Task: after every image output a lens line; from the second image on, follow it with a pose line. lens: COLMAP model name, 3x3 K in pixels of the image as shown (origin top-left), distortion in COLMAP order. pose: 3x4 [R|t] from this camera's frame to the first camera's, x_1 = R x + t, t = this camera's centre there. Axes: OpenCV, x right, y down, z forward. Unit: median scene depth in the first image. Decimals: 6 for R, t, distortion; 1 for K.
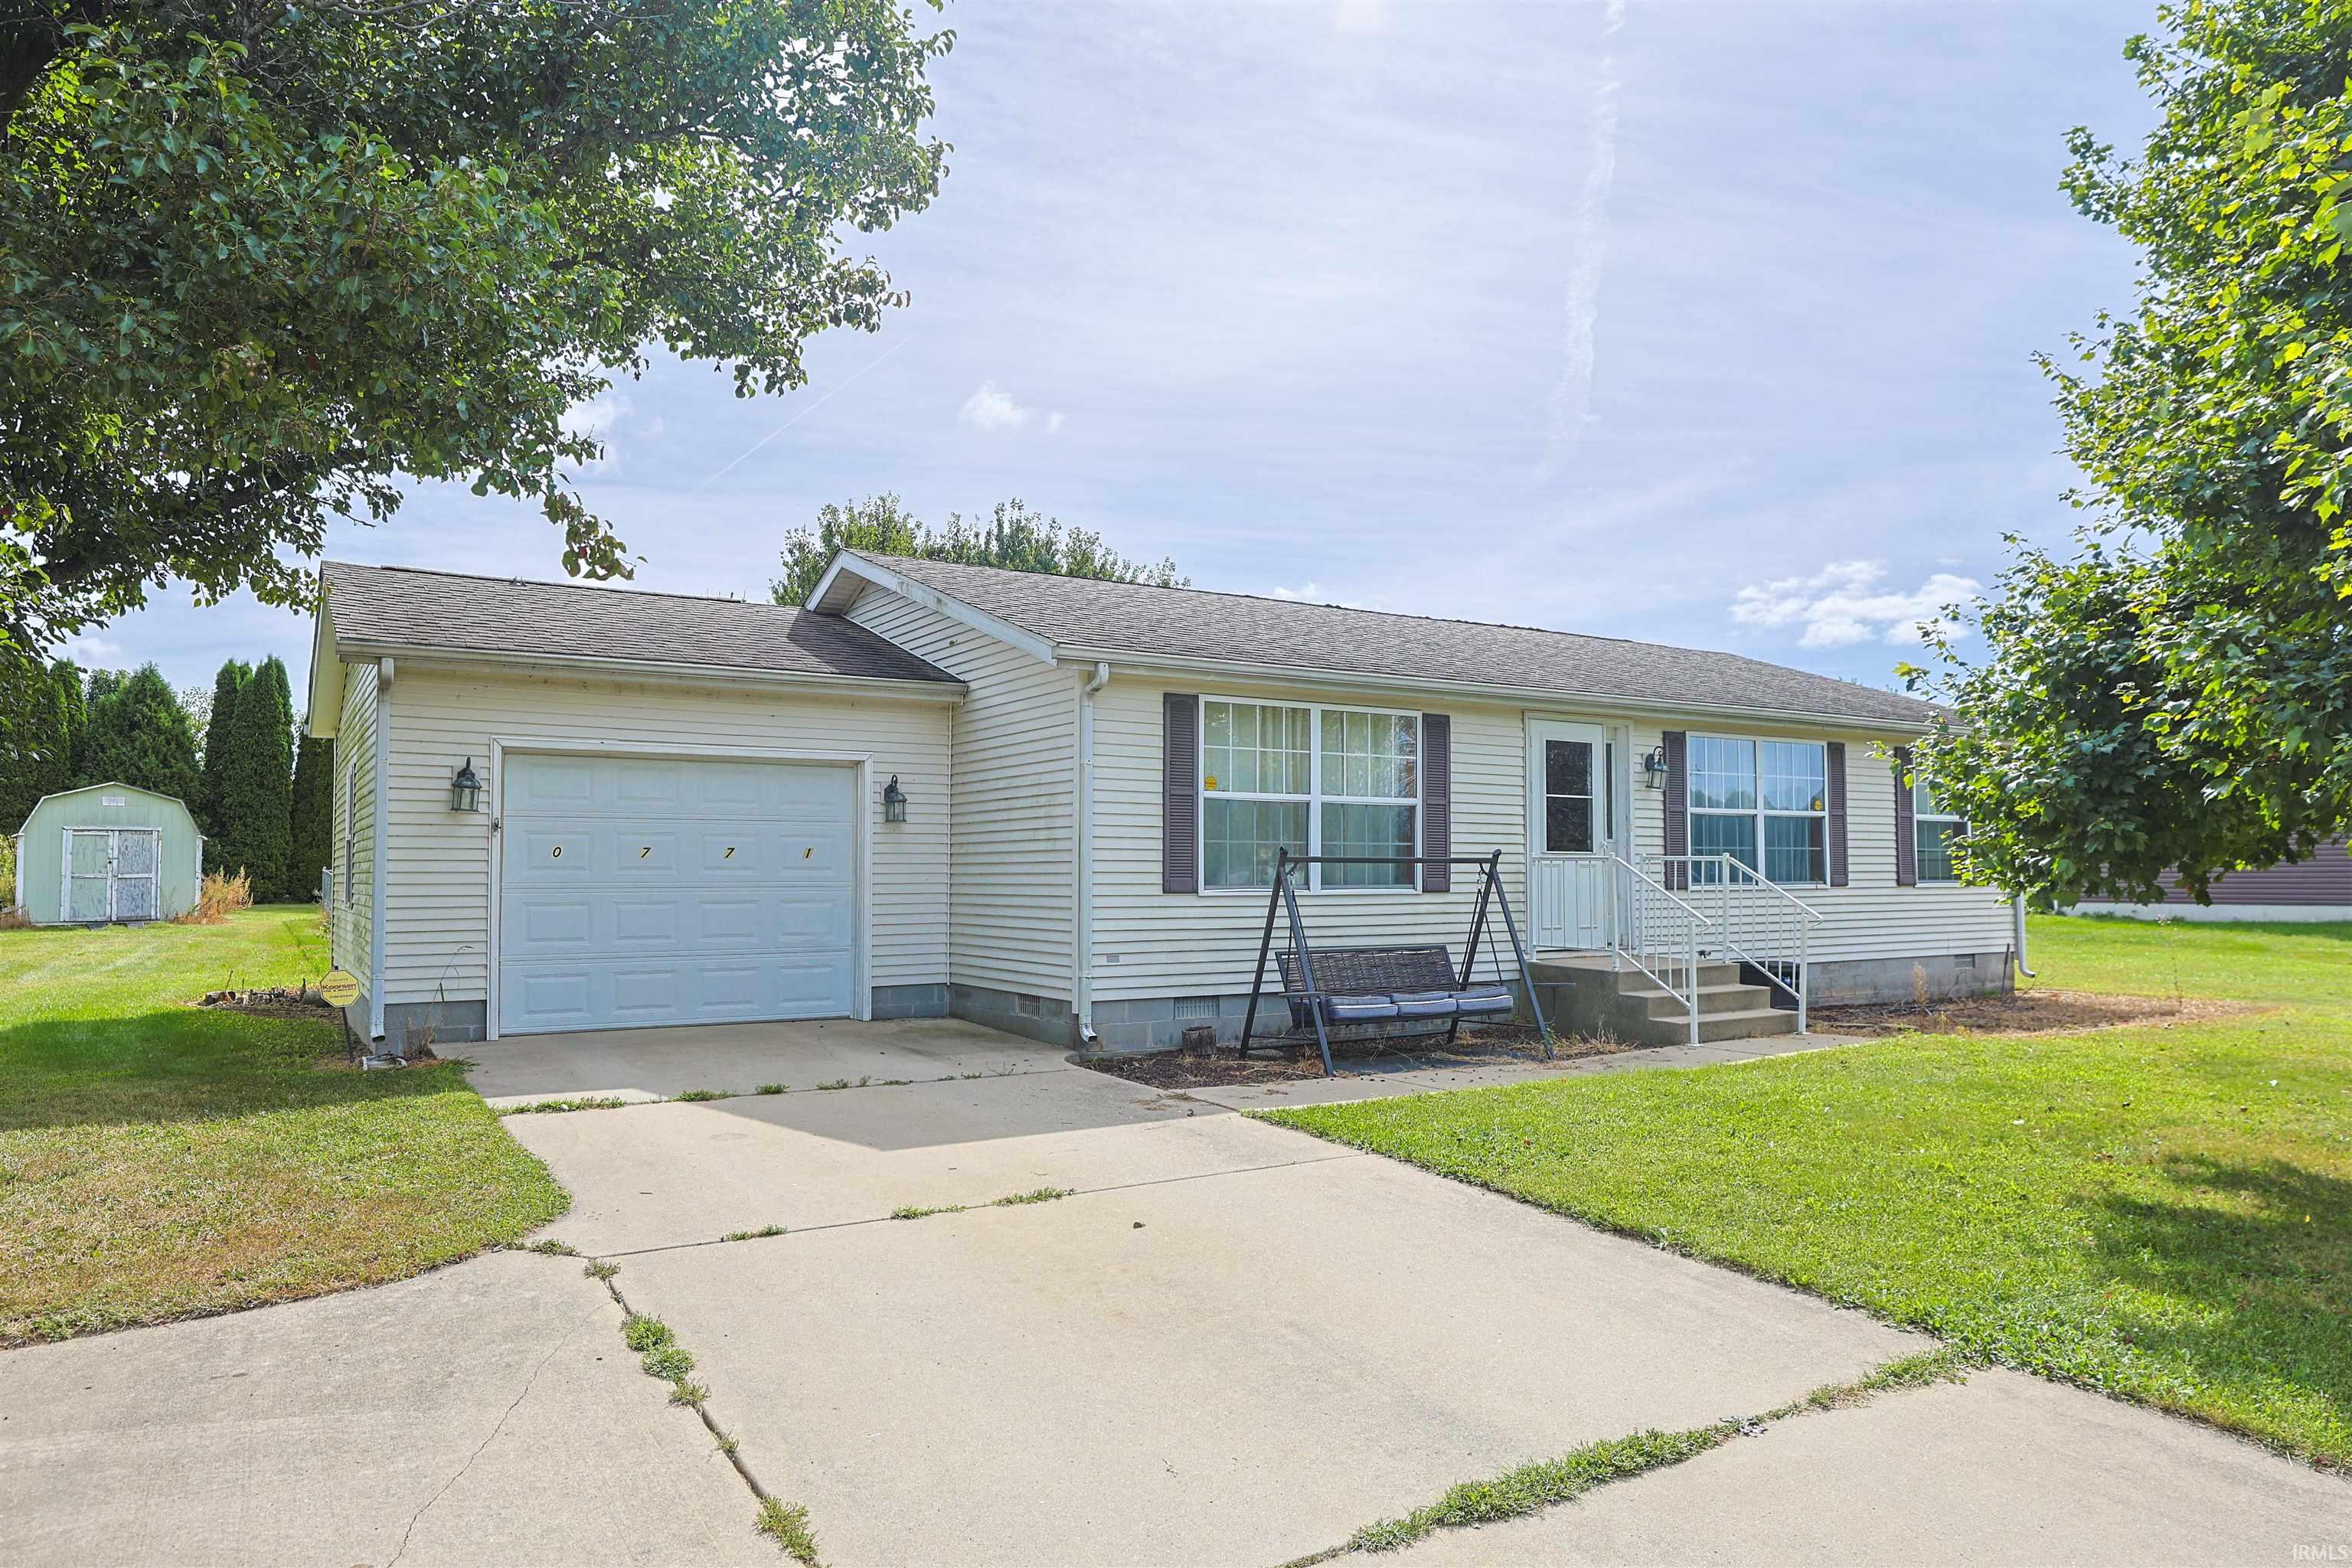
lens RADIAL K [[1379.3, 0, 1169.1], [0, 1379.3, 795.8], [0, 0, 1]] dist [0.002630, 0.000266]
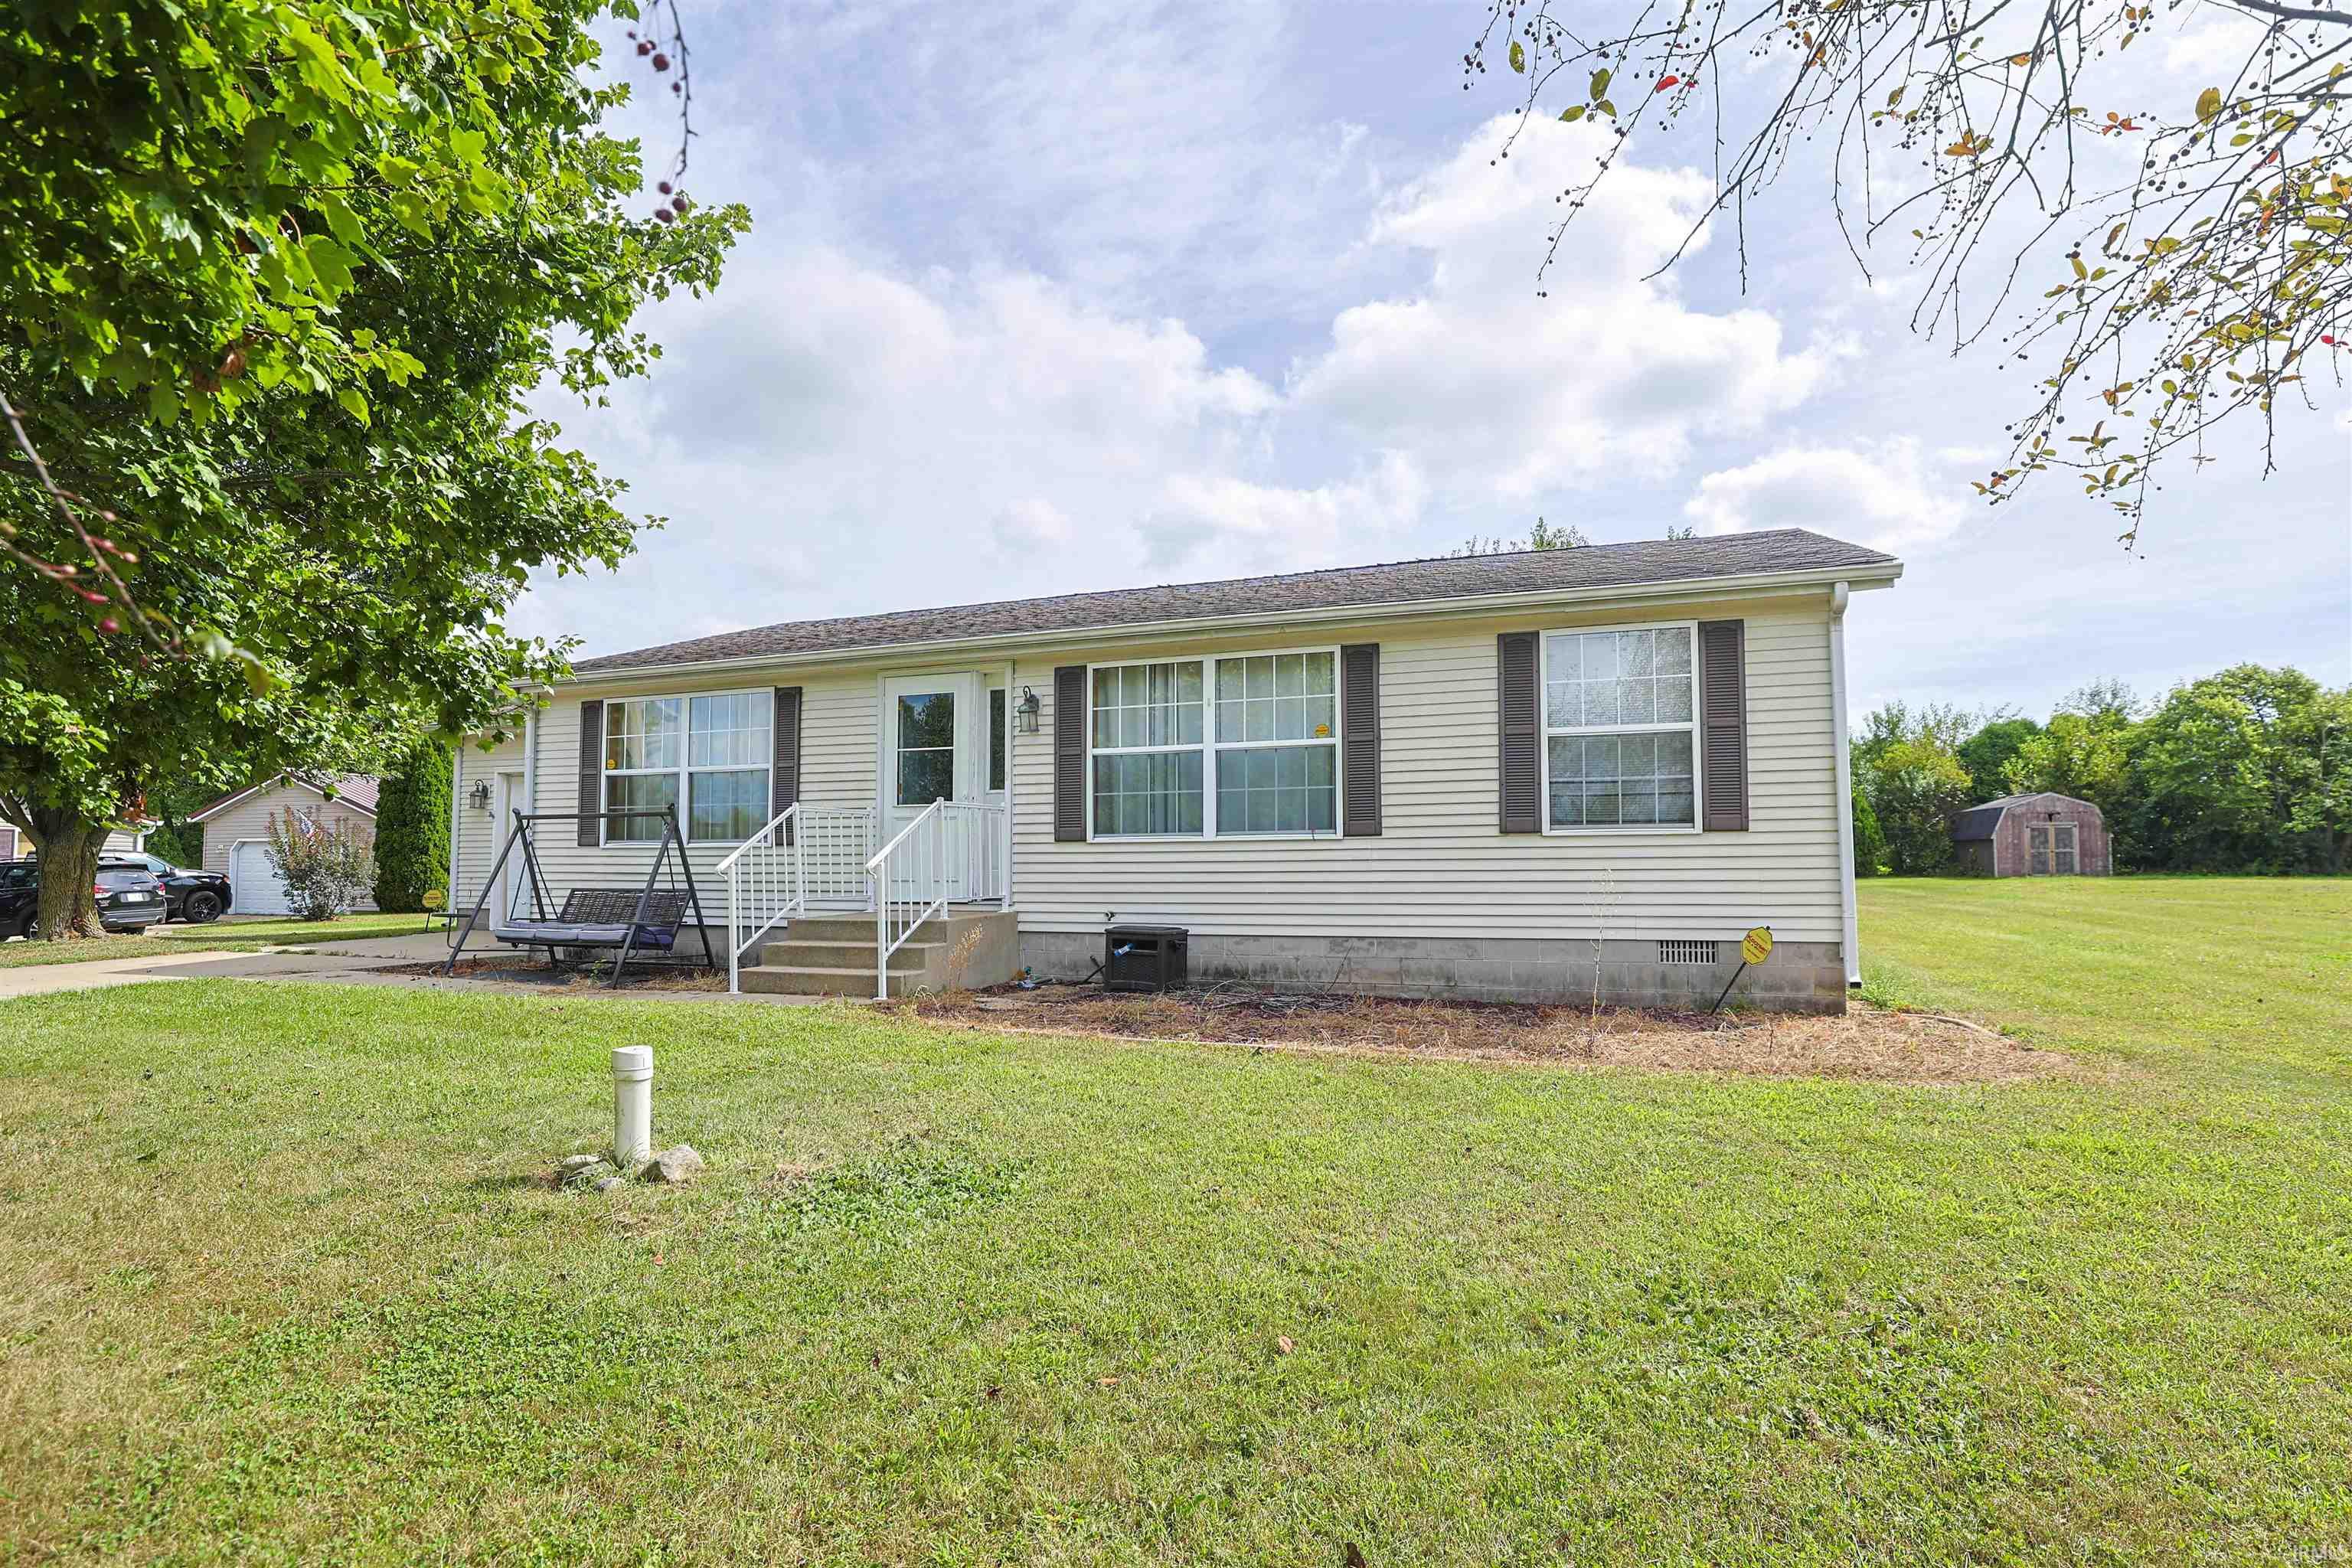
lens RADIAL K [[1138.0, 0, 1172.1], [0, 1138.0, 768.3], [0, 0, 1]] dist [-0.012855, 0.007951]
pose [[0.628069, -0.045916, -0.776802, 0.795935], [0.062691, 0.997998, -0.008304, 0.024511], [0.775628, -0.043483, 0.629690, 0.474723]]
